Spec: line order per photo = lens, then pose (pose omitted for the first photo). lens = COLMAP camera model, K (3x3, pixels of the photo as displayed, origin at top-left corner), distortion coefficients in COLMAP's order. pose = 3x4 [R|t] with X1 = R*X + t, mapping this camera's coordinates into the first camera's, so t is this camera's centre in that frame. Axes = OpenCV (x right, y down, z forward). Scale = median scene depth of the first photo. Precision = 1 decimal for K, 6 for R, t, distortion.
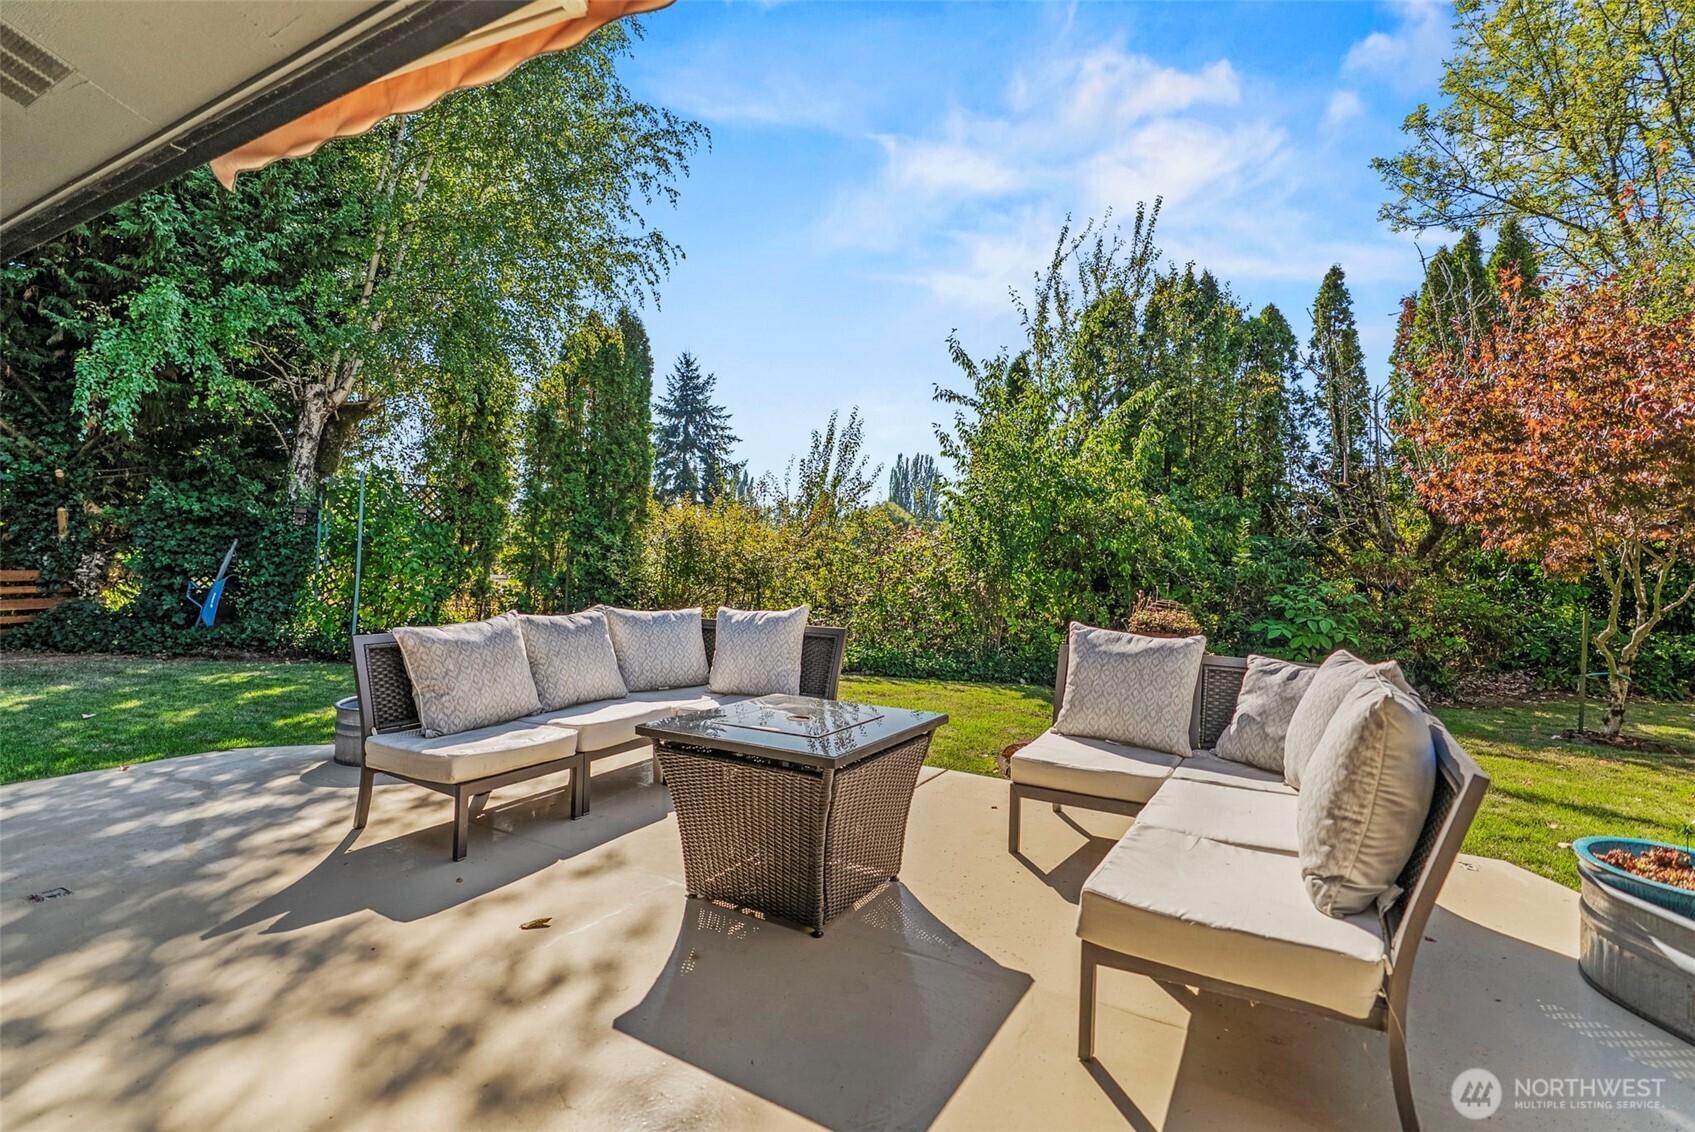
lens RADIAL K [[779.8, 0, 850.7], [0, 779.8, 541.0], [0, 0, 1]] dist [-0.001792, 0.000200]
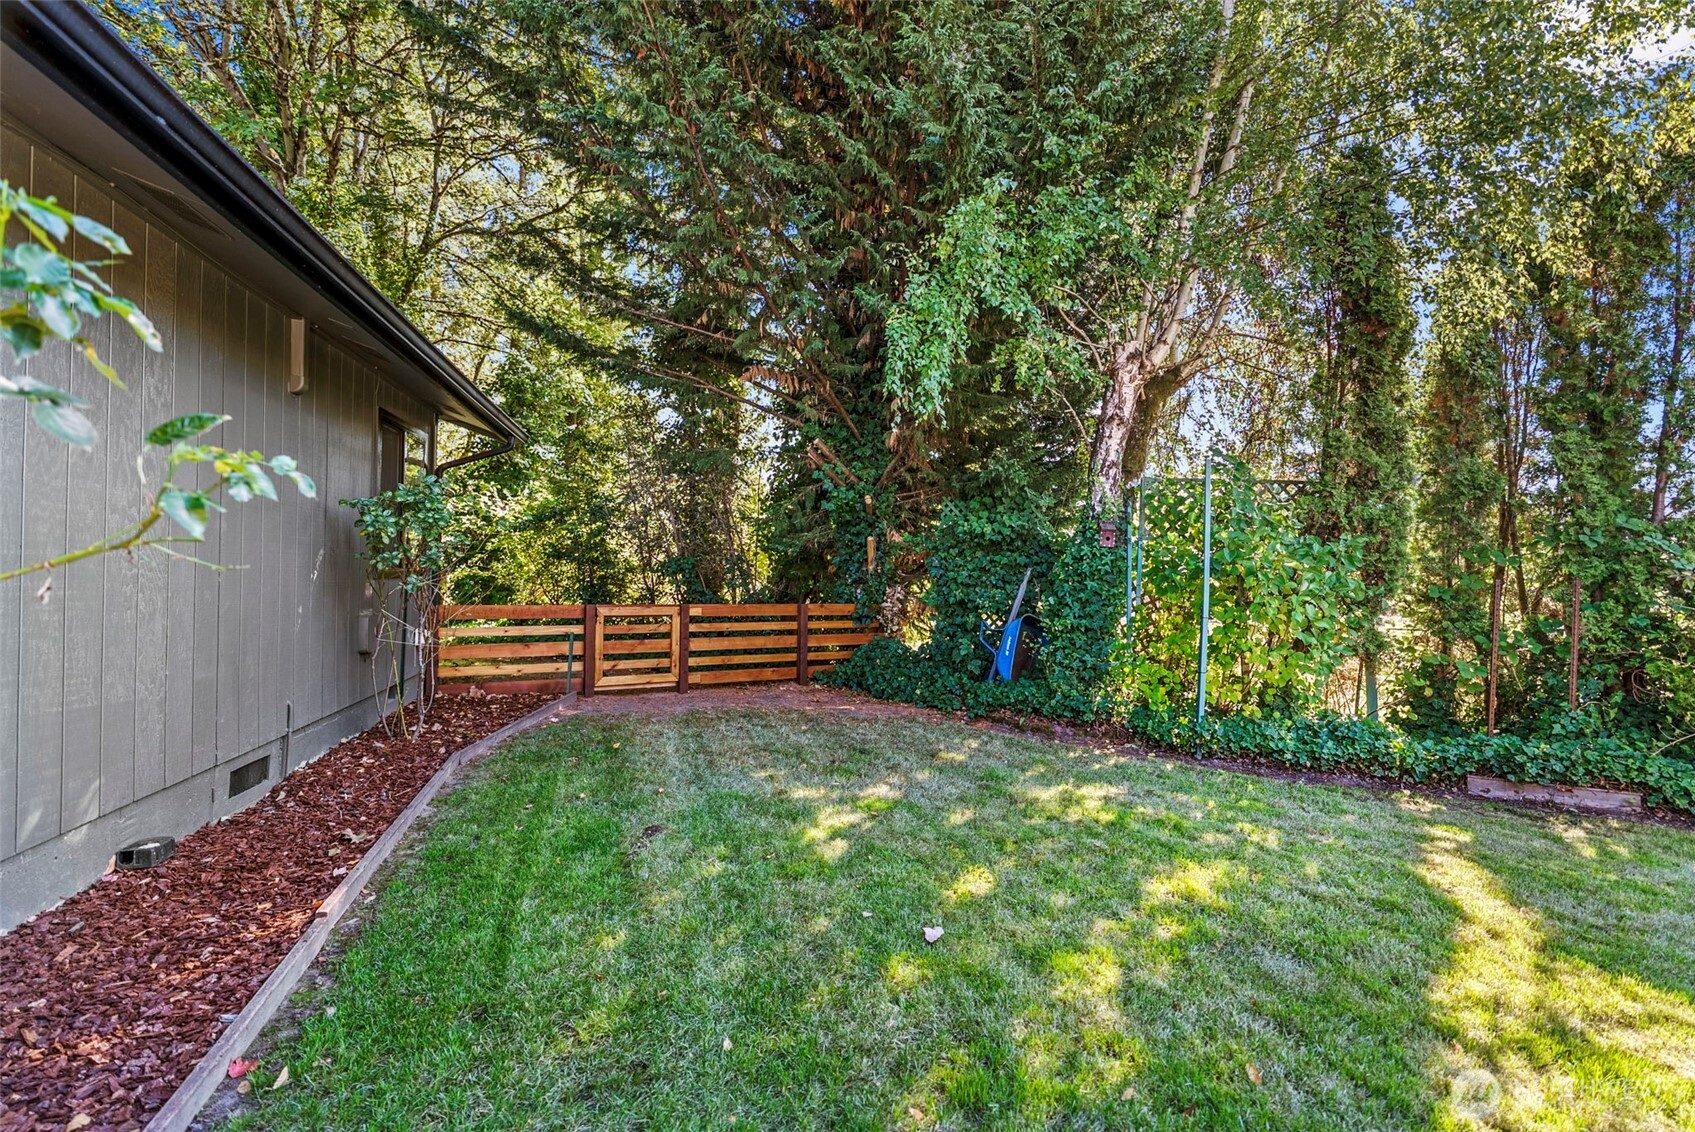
lens RADIAL K [[796.4, 0, 852.1], [0, 796.4, 564.2], [0, 0, 1]] dist [-0.002738, 0.000754]
pose [[0.691716, -0.017968, -0.721946, -0.346326], [0.014953, 0.999832, -0.010557, -0.000564], [0.722015, -0.003492, 0.691869, 0.329896]]
